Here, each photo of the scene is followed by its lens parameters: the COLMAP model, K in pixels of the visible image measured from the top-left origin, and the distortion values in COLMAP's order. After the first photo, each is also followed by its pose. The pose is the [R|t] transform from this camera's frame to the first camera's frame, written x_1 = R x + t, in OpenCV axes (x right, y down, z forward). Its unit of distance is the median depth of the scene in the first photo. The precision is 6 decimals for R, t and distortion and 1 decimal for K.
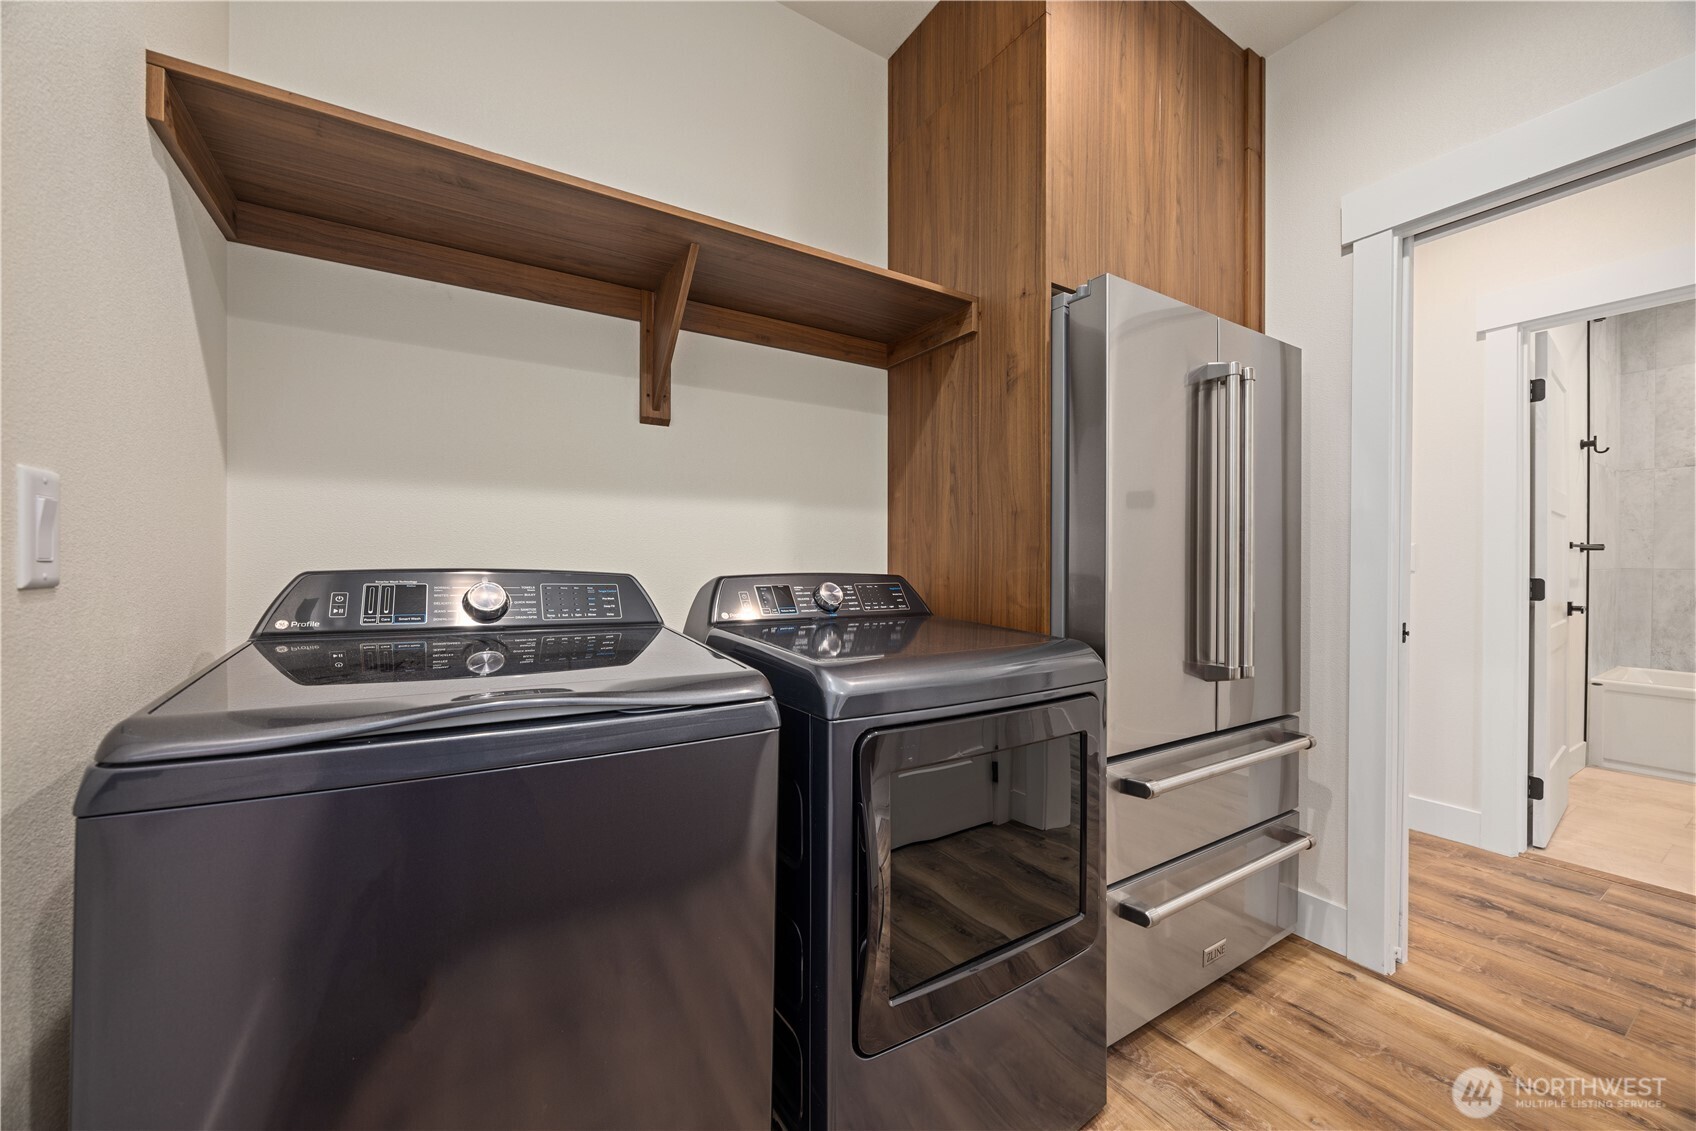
lens RADIAL K [[655.9, 0, 847.9], [0, 655.9, 569.5], [0, 0, 1]] dist [-0.008188, 0.001340]
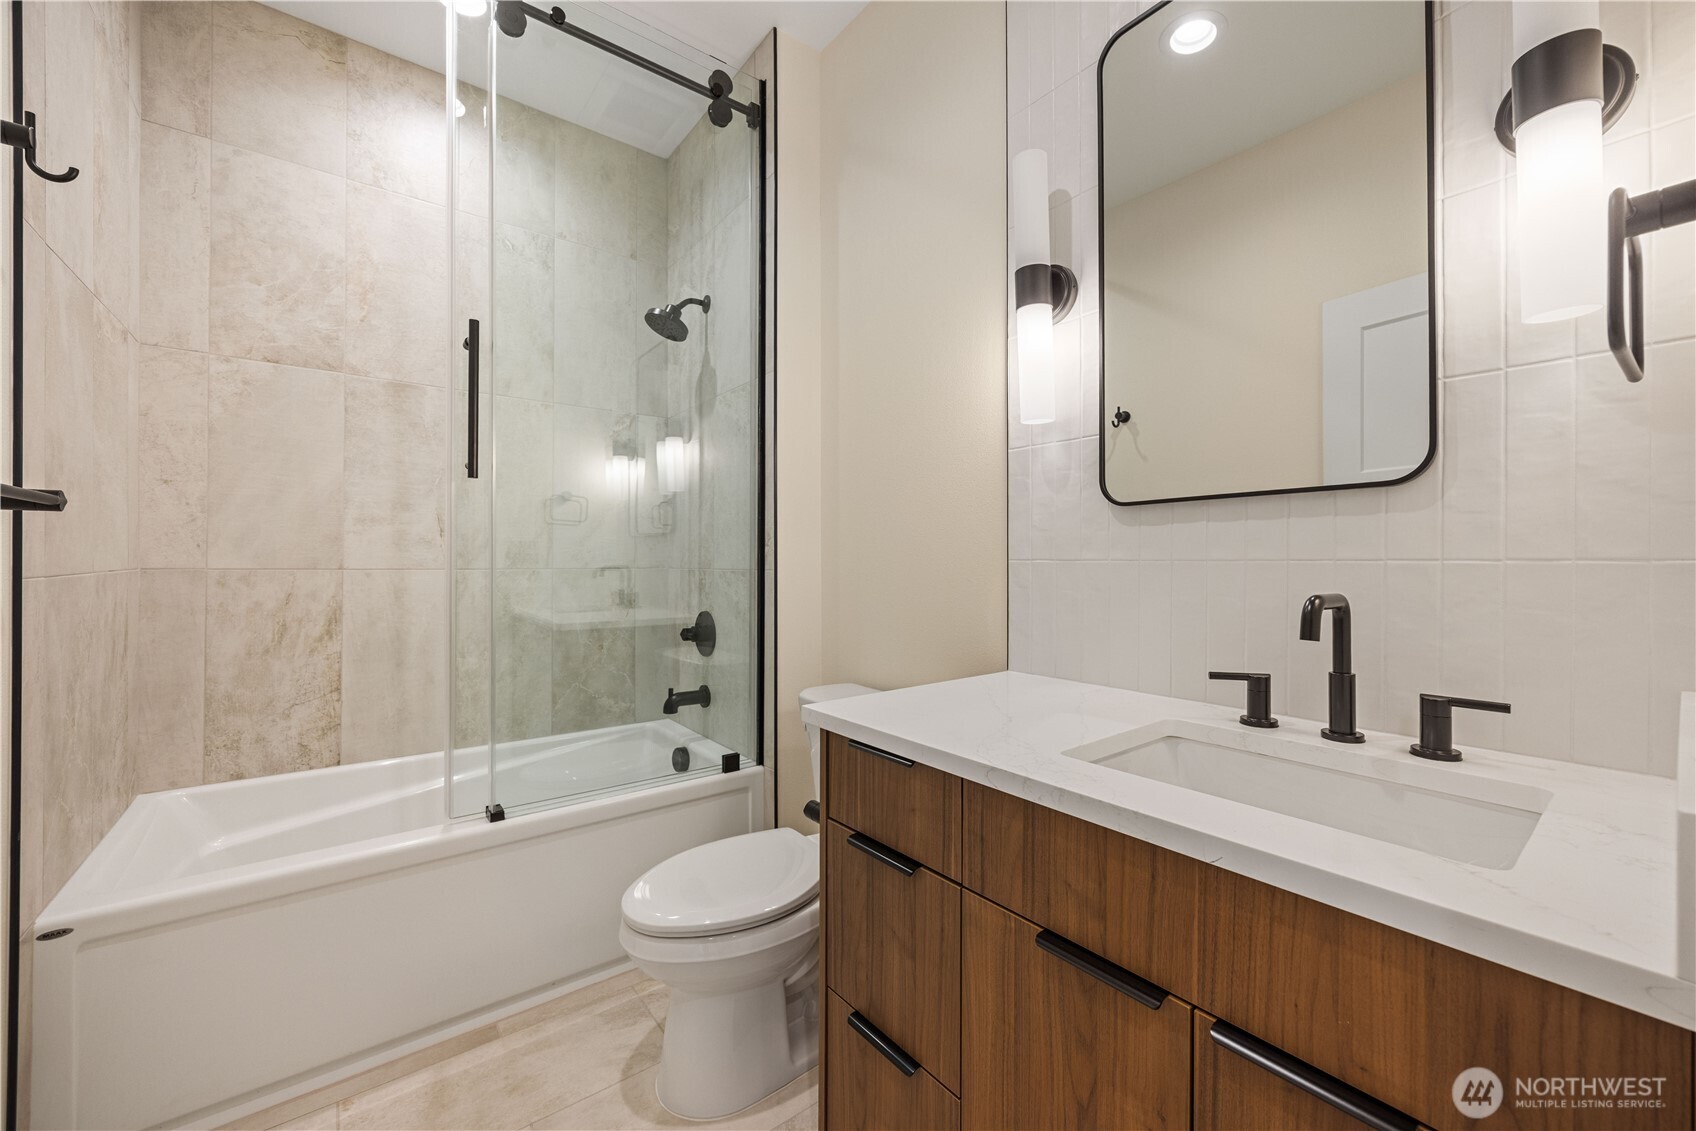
lens RADIAL K [[655.9, 0, 841.4], [0, 655.9, 565.8], [0, 0, 1]] dist [-0.008188, 0.001340]
pose [[-0.091651, -0.001699, 0.995790, 0.741207], [0.002987, 0.999994, 0.001981, -0.002438], [-0.995787, 0.003156, -0.091645, 0.596808]]
